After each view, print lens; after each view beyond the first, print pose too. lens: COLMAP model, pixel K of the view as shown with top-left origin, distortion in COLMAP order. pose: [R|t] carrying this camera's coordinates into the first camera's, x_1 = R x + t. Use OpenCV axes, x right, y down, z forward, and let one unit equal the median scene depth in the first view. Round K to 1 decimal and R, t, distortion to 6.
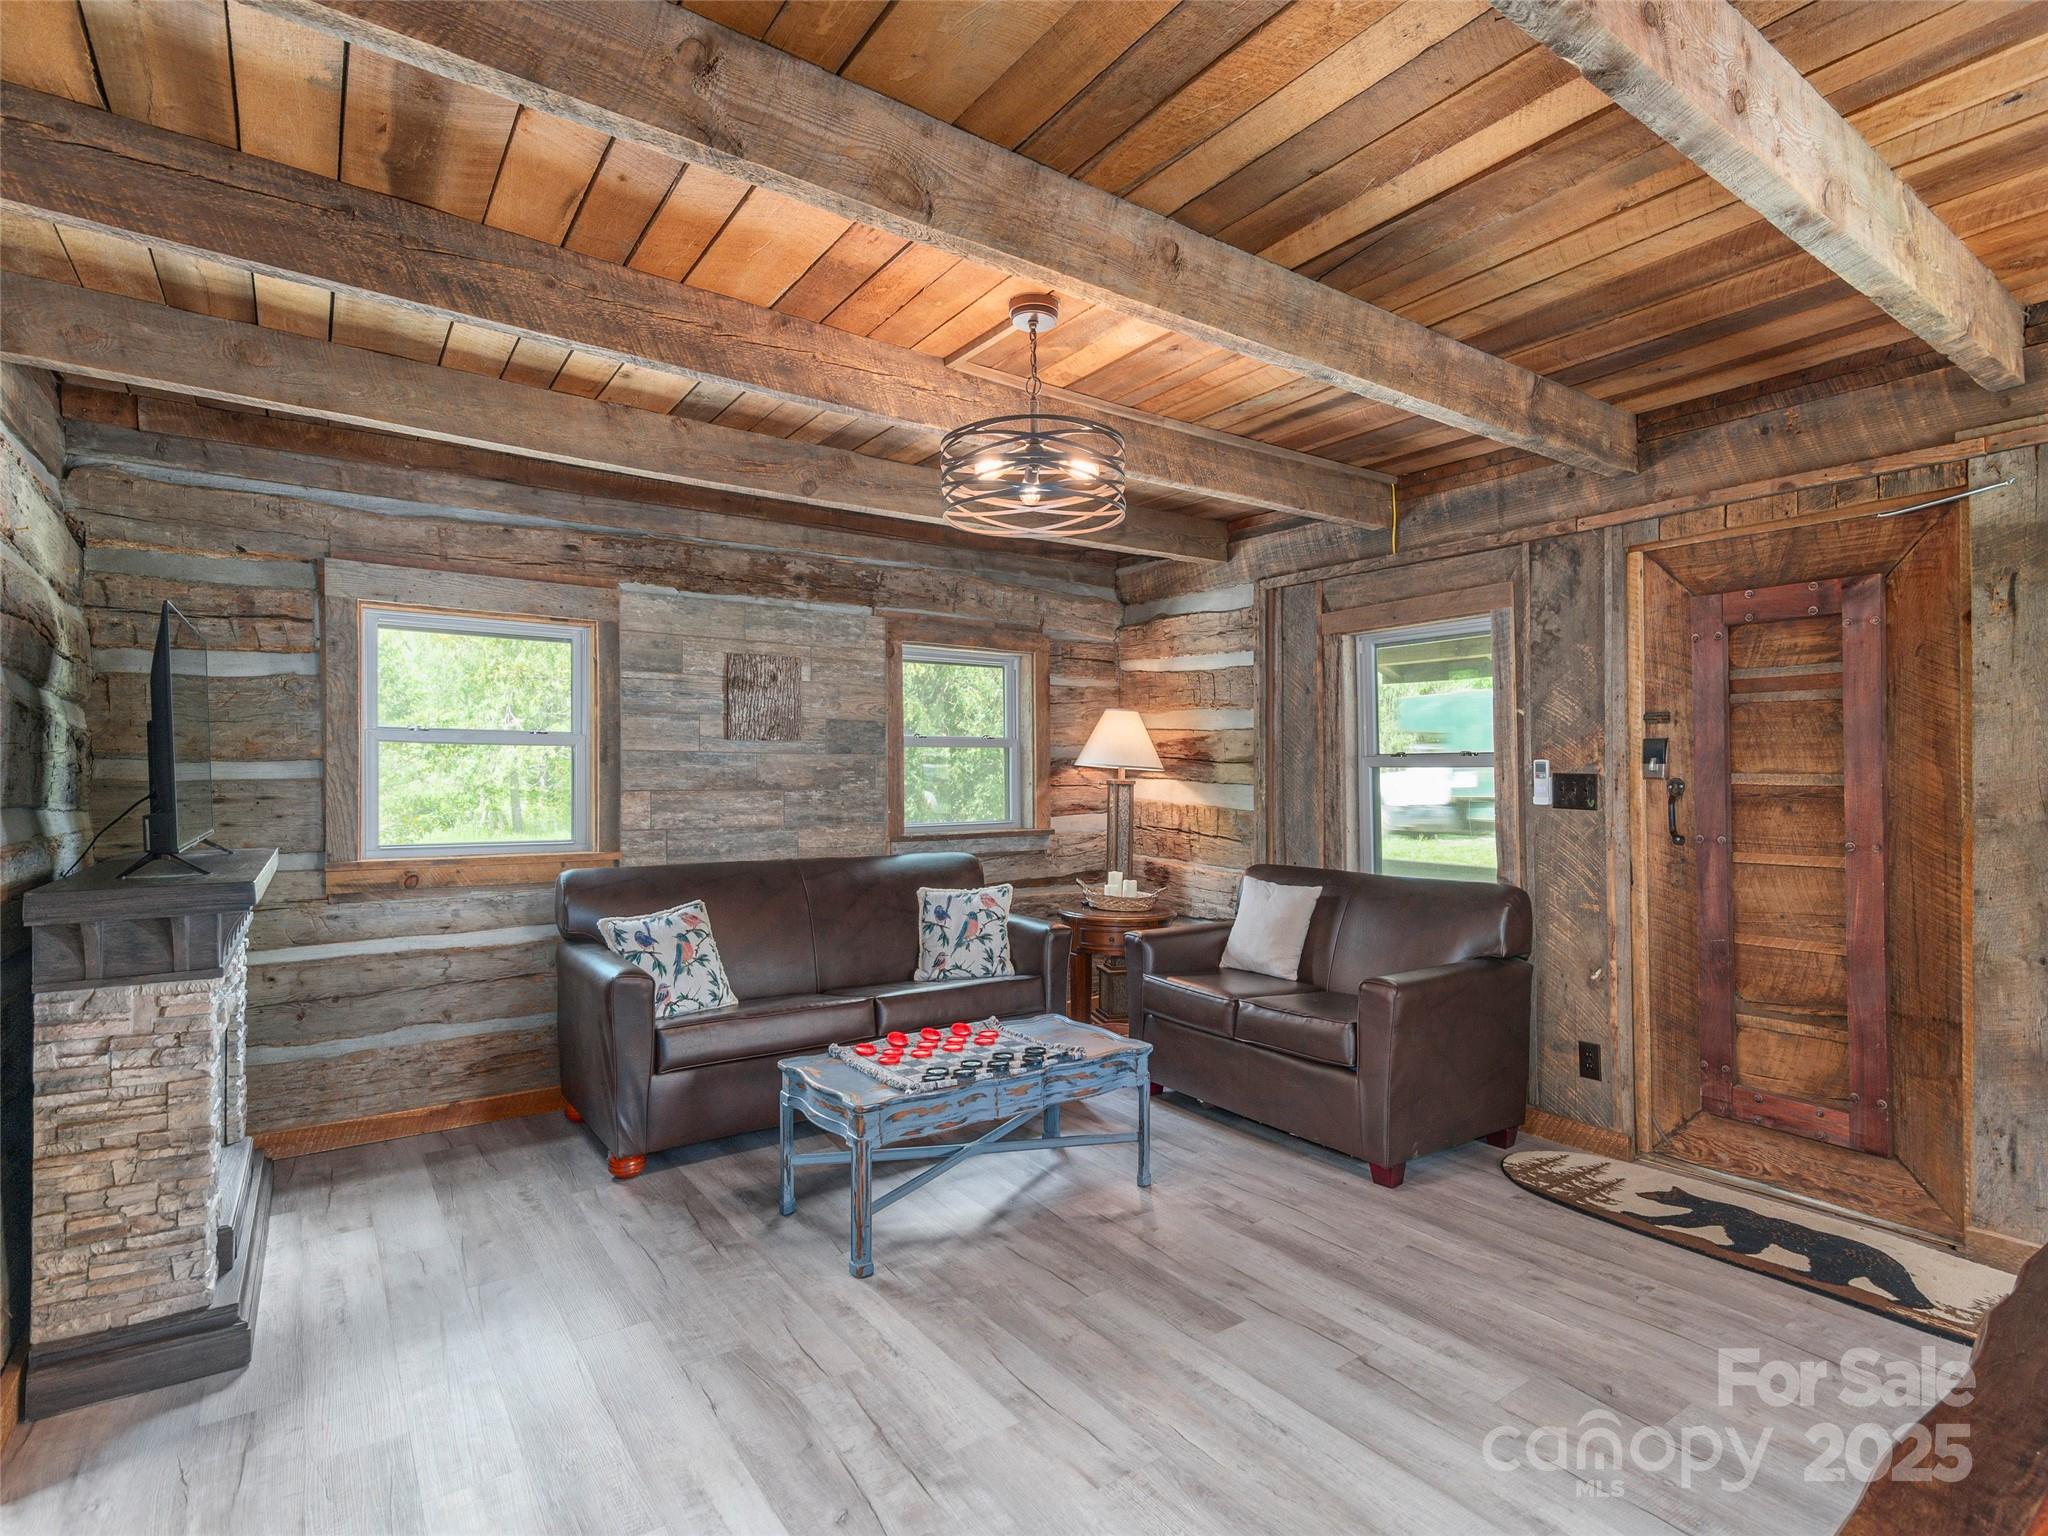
lens RADIAL K [[1008.4, 0, 1068.6], [0, 1008.4, 774.2], [0, 0, 1]] dist [0.007668, -0.000212]
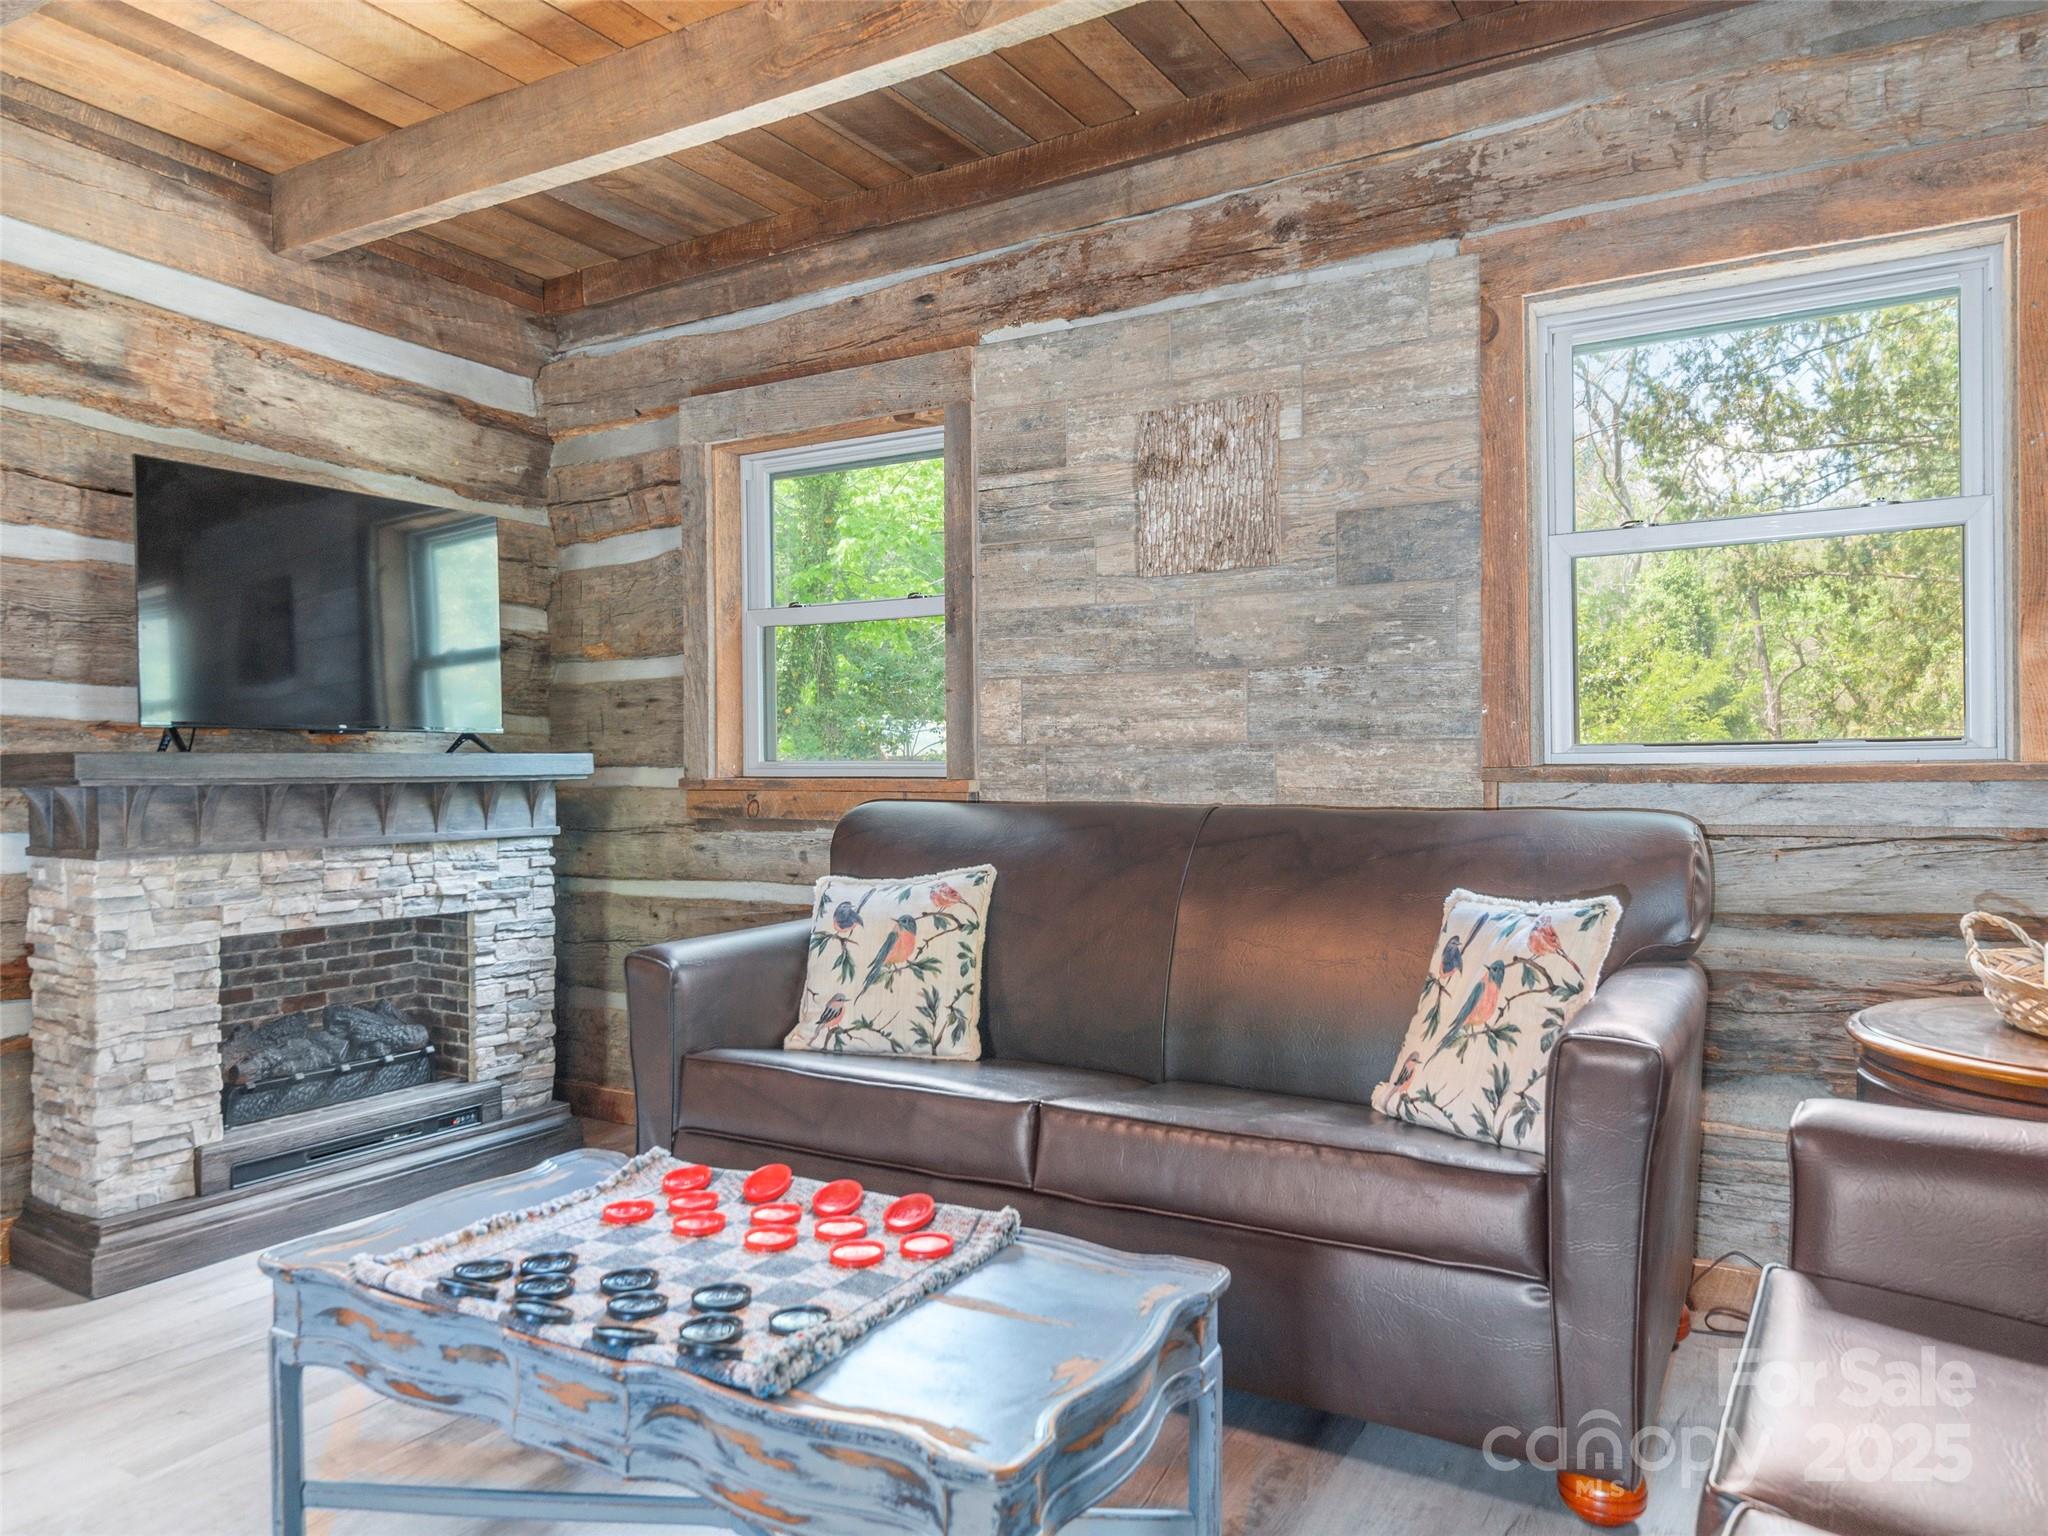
lens RADIAL K [[1396.3, 0, 1020.0], [0, 1396.3, 786.5], [0, 0, 1]] dist [0.000962, -0.001745]
pose [[0.384469, 0.007031, -0.923111, 0.313393], [0.009823, 0.999883, 0.011707, 0.065920], [0.923086, -0.013569, 0.384355, 0.652101]]
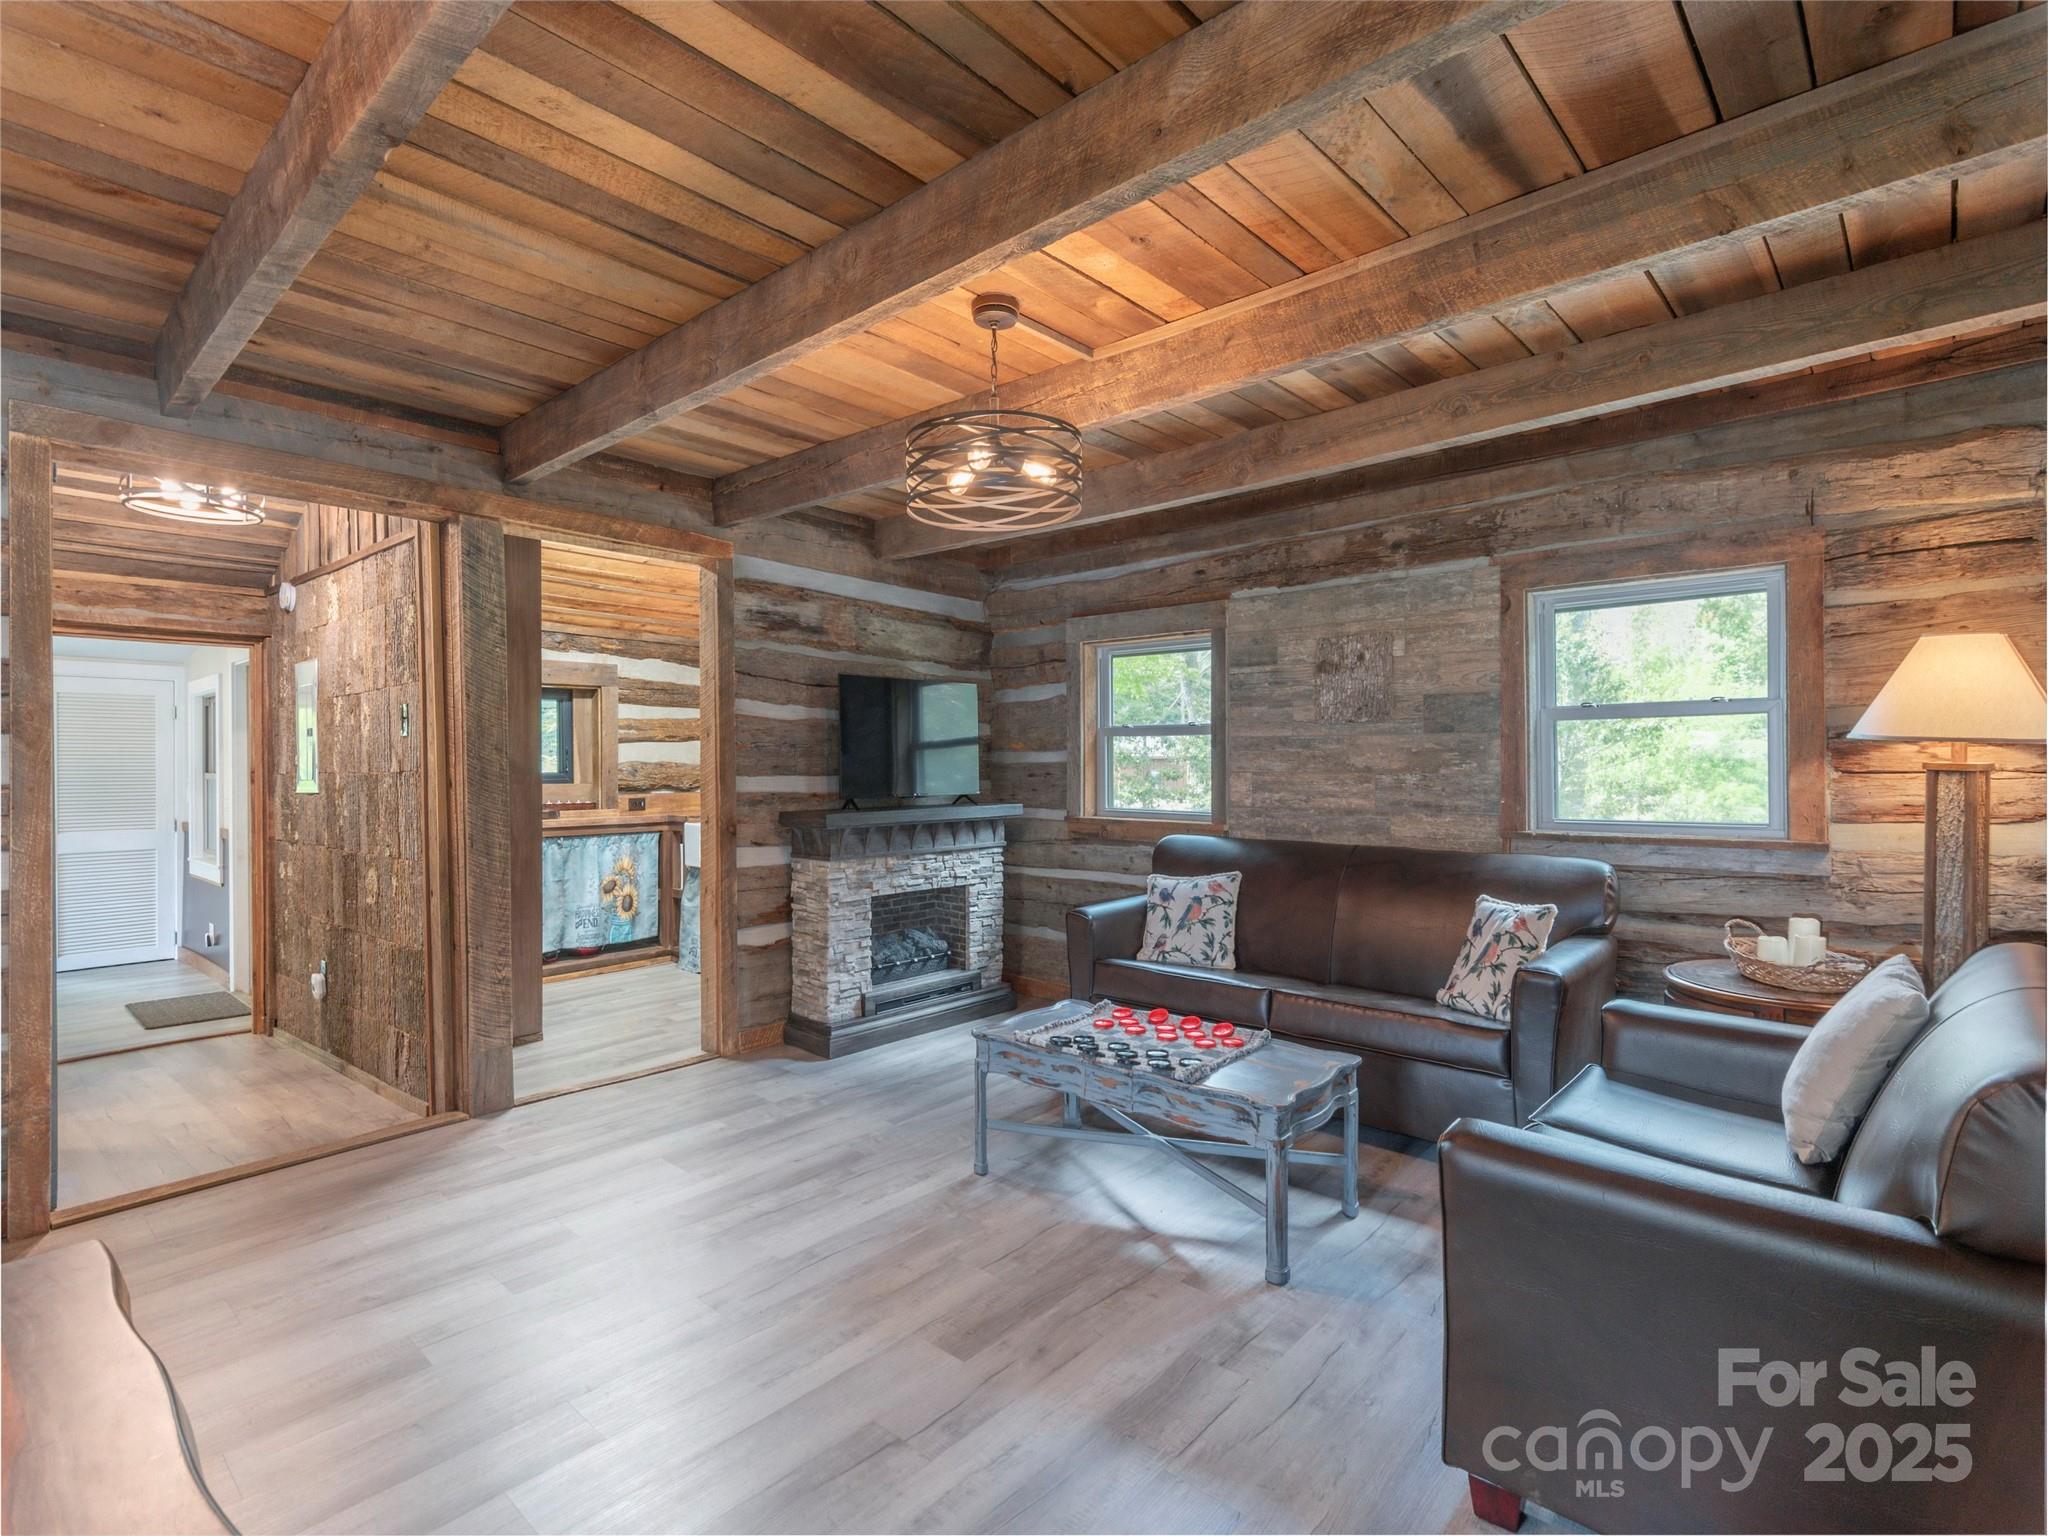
lens RADIAL K [[1008.4, 0, 1011.8], [0, 1008.4, 764.1], [0, 0, 1]] dist [0.007668, -0.000212]
pose [[0.199983, -0.000583, -0.979799, 0.599025], [0.004335, 0.999991, 0.000289, 0.005447], [0.979790, -0.004305, 0.199983, 0.486429]]
